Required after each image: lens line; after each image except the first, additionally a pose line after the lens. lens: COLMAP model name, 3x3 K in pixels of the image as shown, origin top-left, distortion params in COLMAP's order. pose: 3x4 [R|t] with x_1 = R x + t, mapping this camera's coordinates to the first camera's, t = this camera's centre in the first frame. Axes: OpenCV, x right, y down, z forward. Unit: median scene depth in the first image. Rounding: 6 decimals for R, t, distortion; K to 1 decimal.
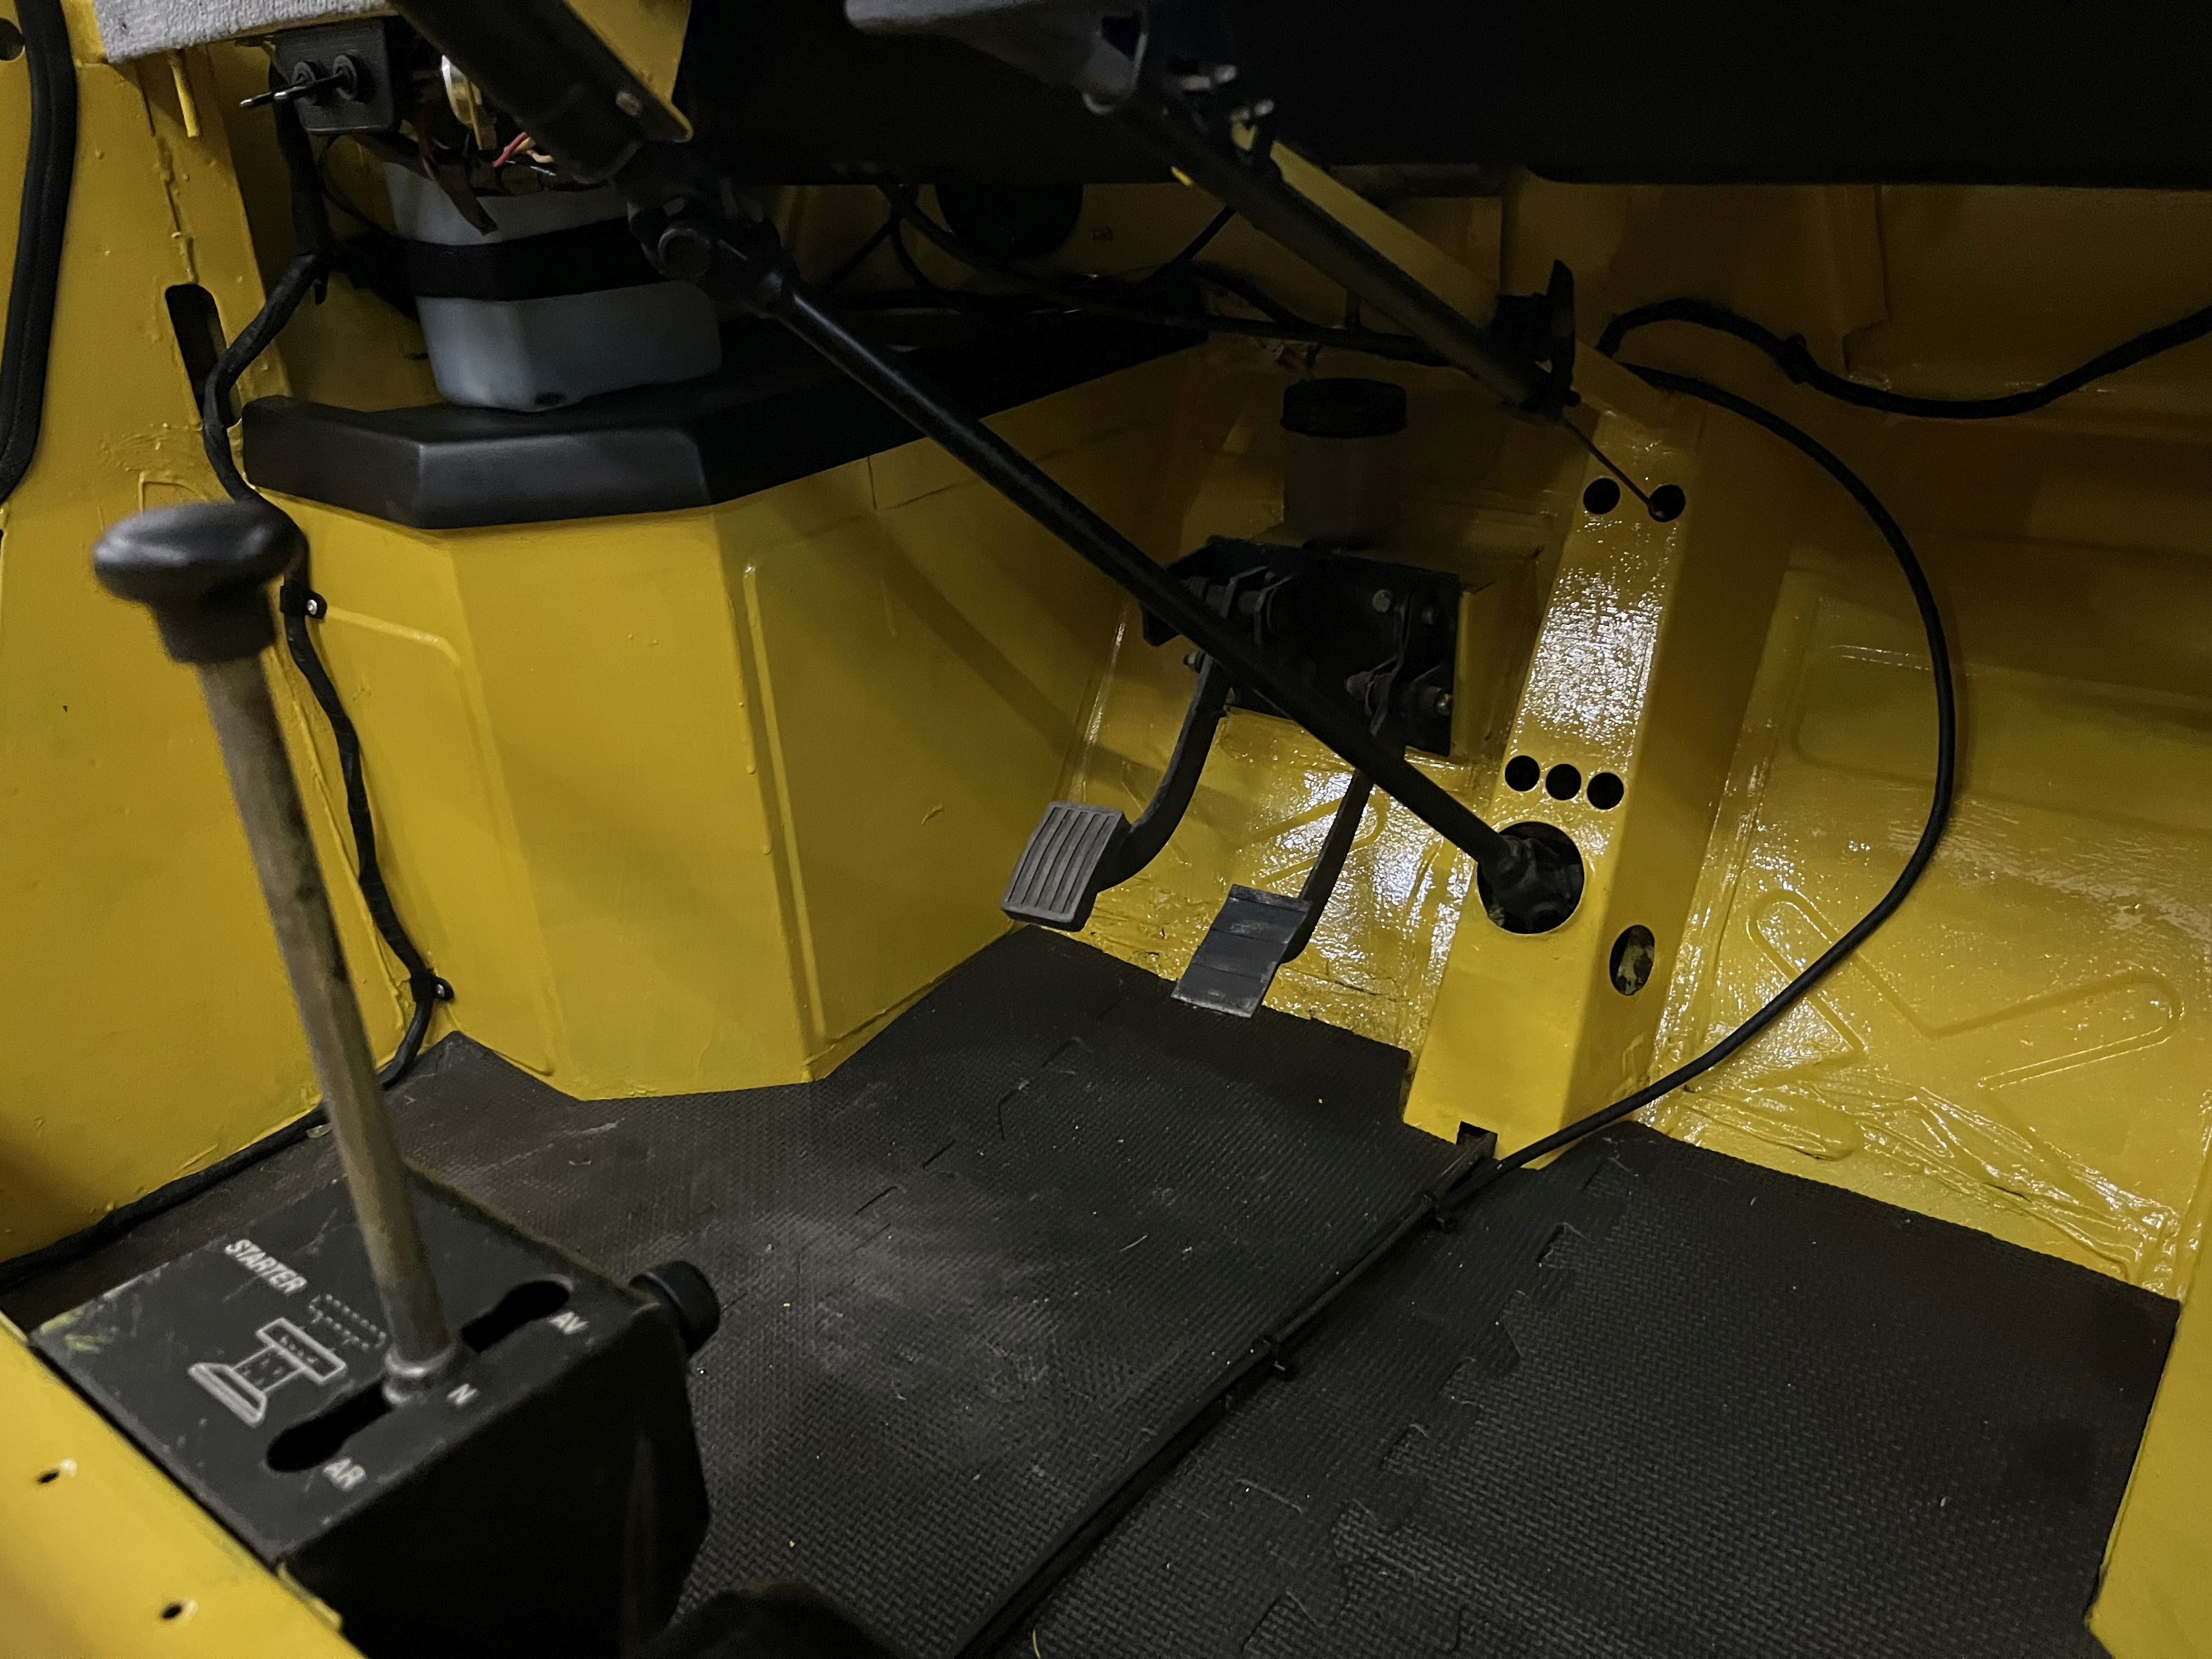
lens RADIAL K [[1683.2, 0, 1112.8], [0, 1683.2, 822.6], [0, 0, 1]] dist [0.045394, -0.068330]
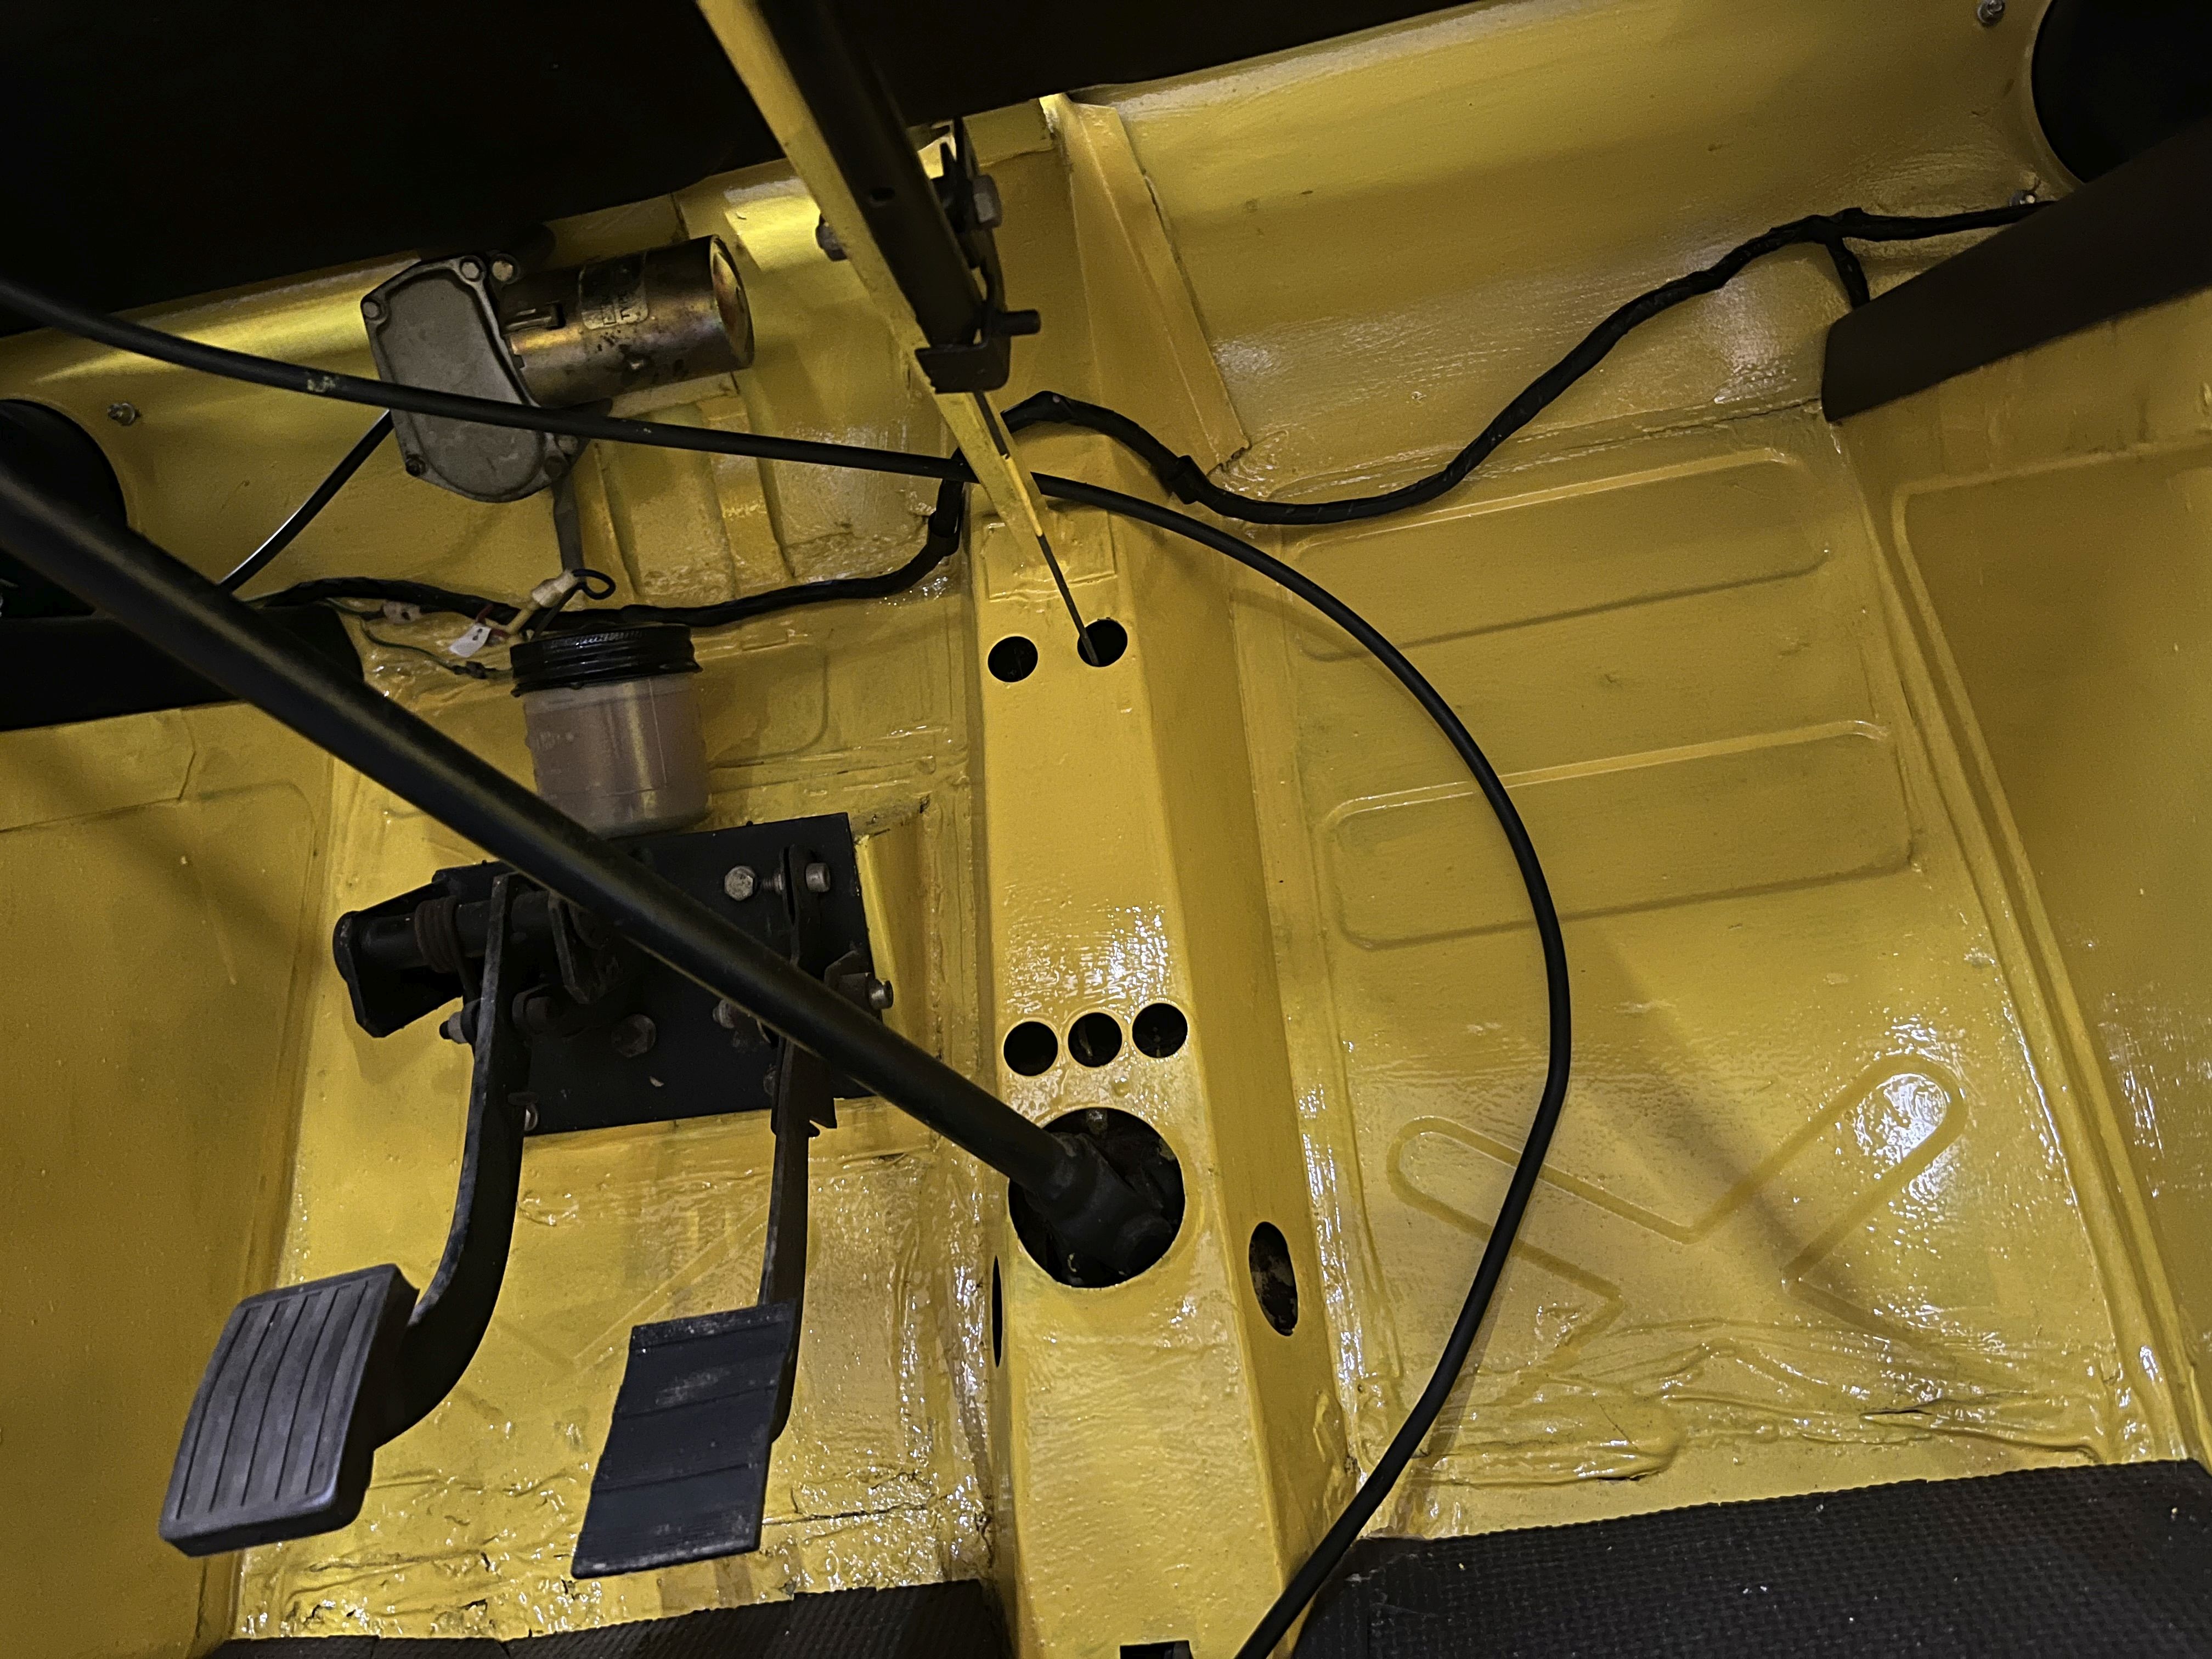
lens RADIAL K [[1685.5, 0, 1095.8], [0, 1685.5, 835.1], [0, 0, 1]] dist [0.039282, -0.074912]
pose [[0.866670, -0.148699, 0.476205, -0.033872], [0.317615, 0.900561, -0.296835, 0.101706], [-0.384712, 0.408508, 0.827718, 0.437293]]
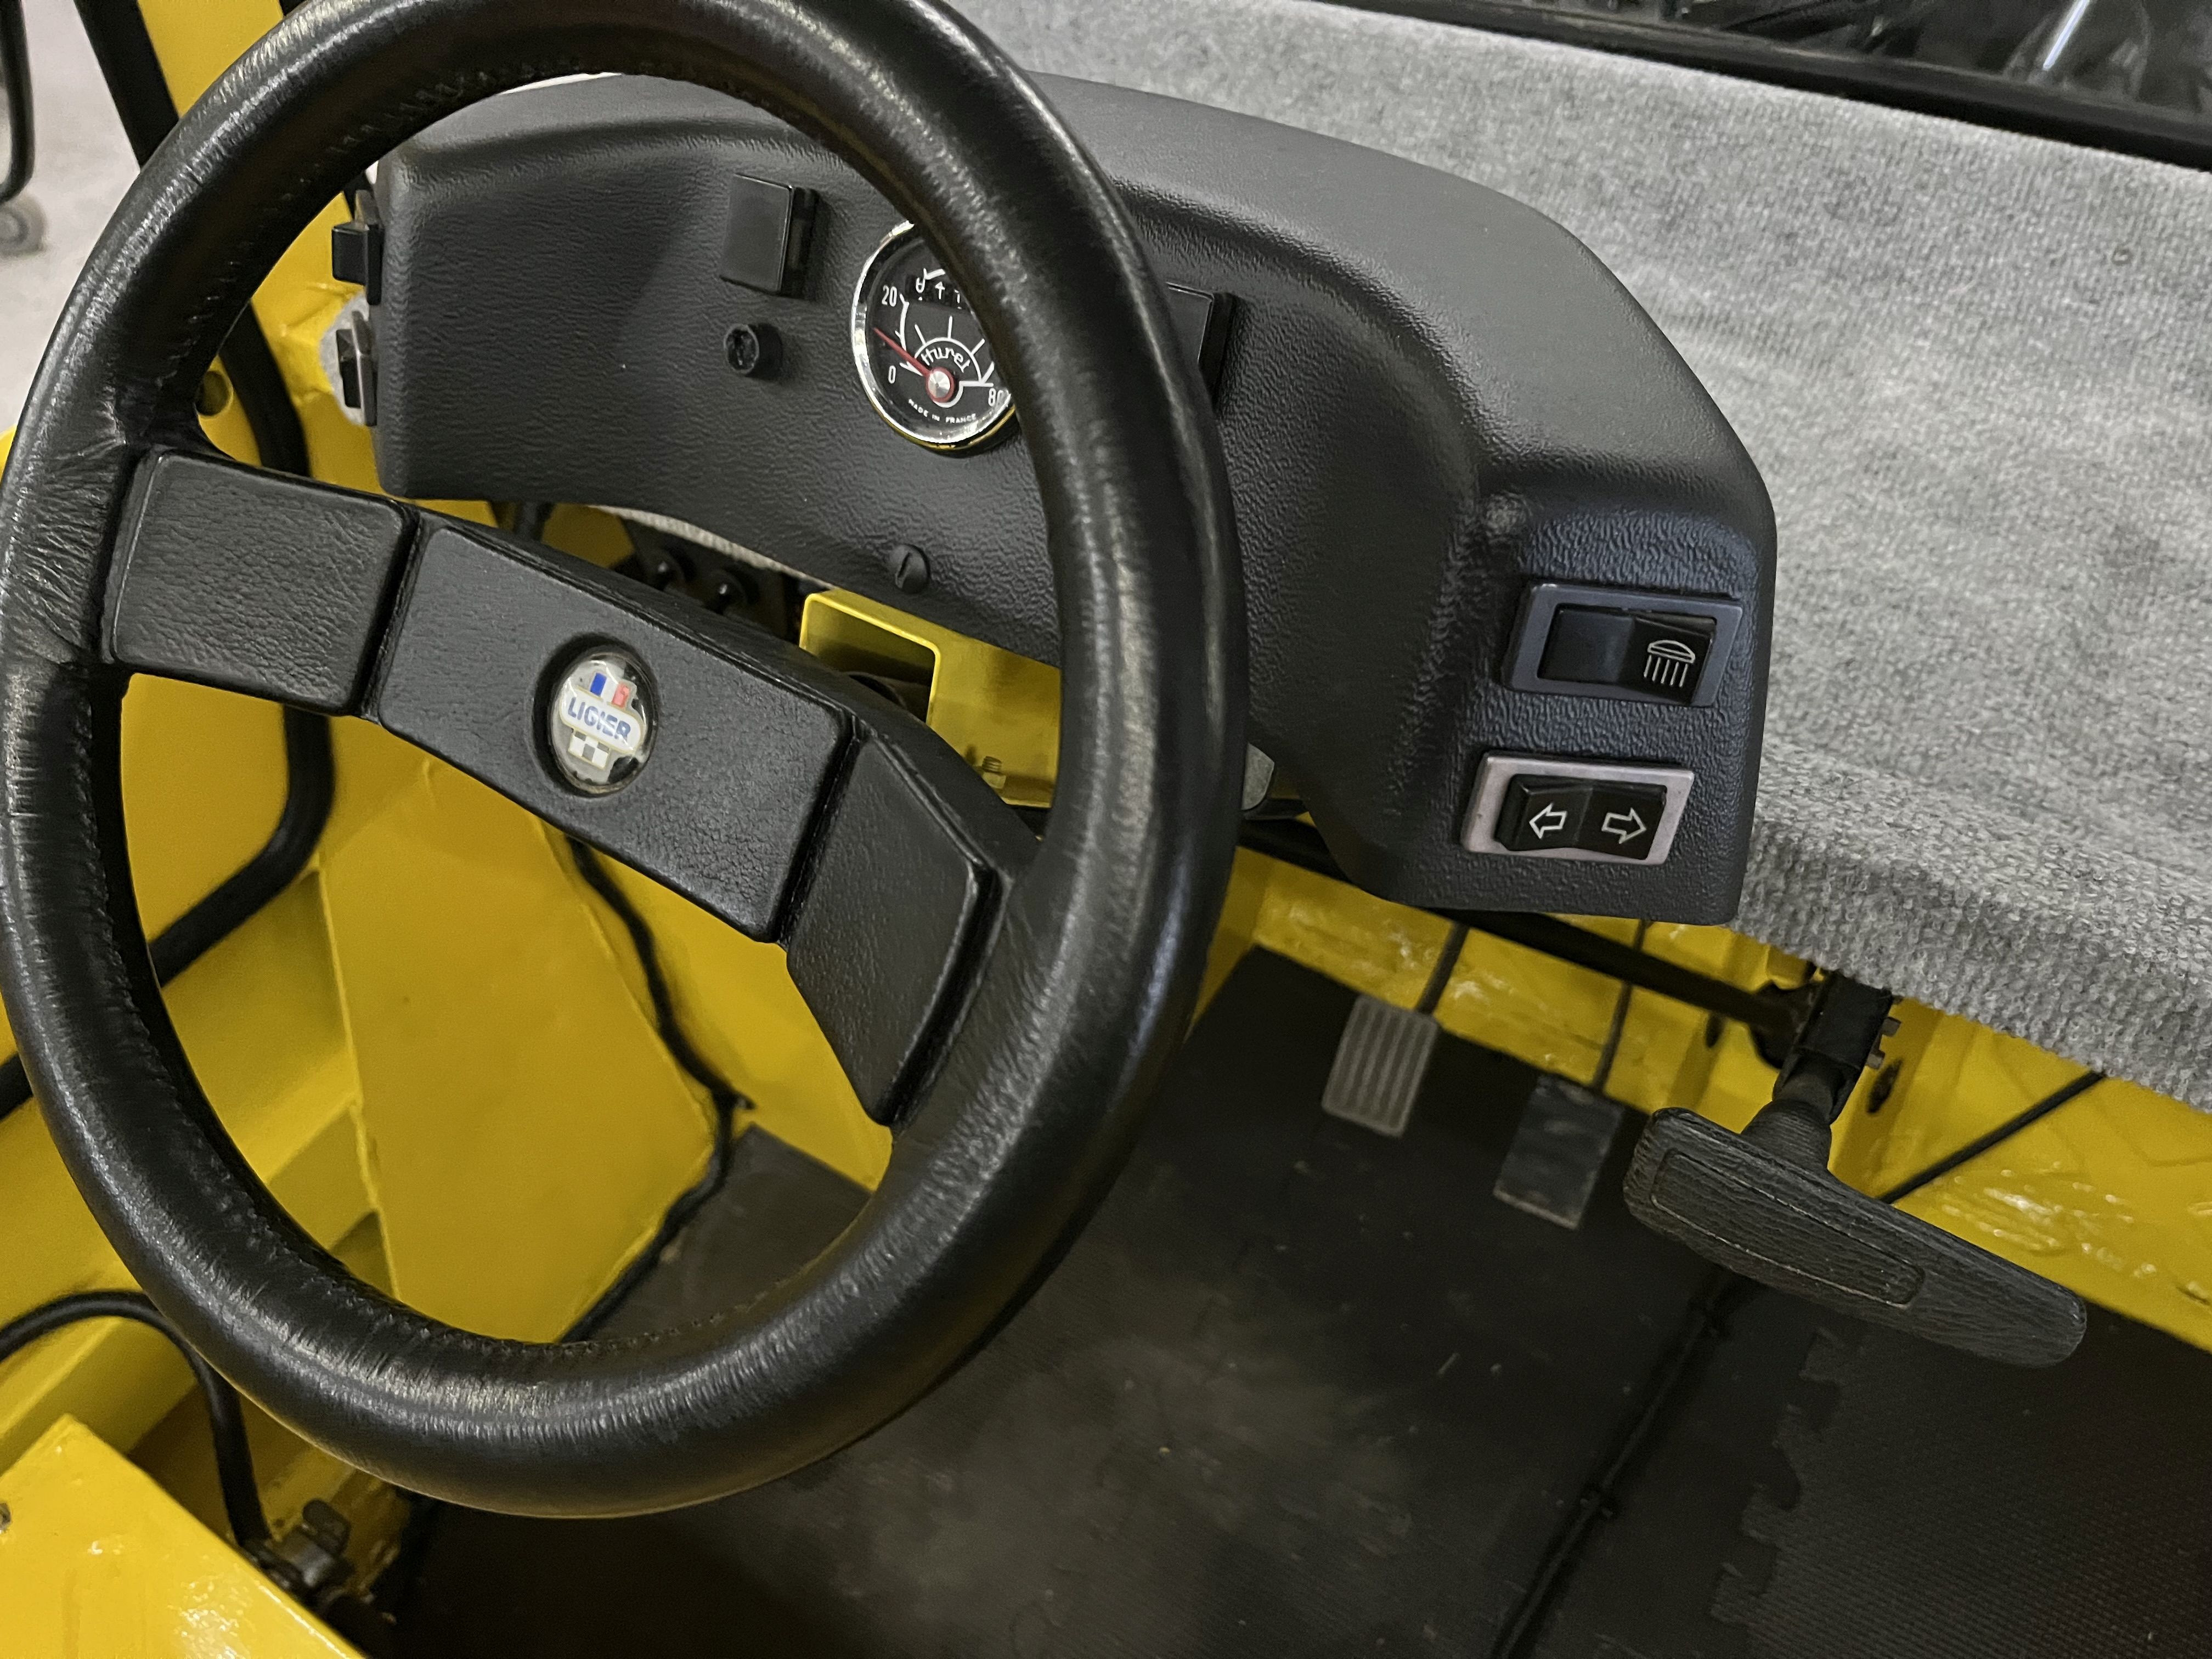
lens RADIAL K [[1713.9, 0, 1106.0], [0, 1713.9, 829.5], [0, 0, 1]] dist [0.048055, -0.086773]
pose [[0.996008, -0.075750, 0.047213, -0.246425], [0.052458, 0.924721, 0.377013, -0.540768], [-0.072218, -0.373031, 0.925004, 0.059217]]
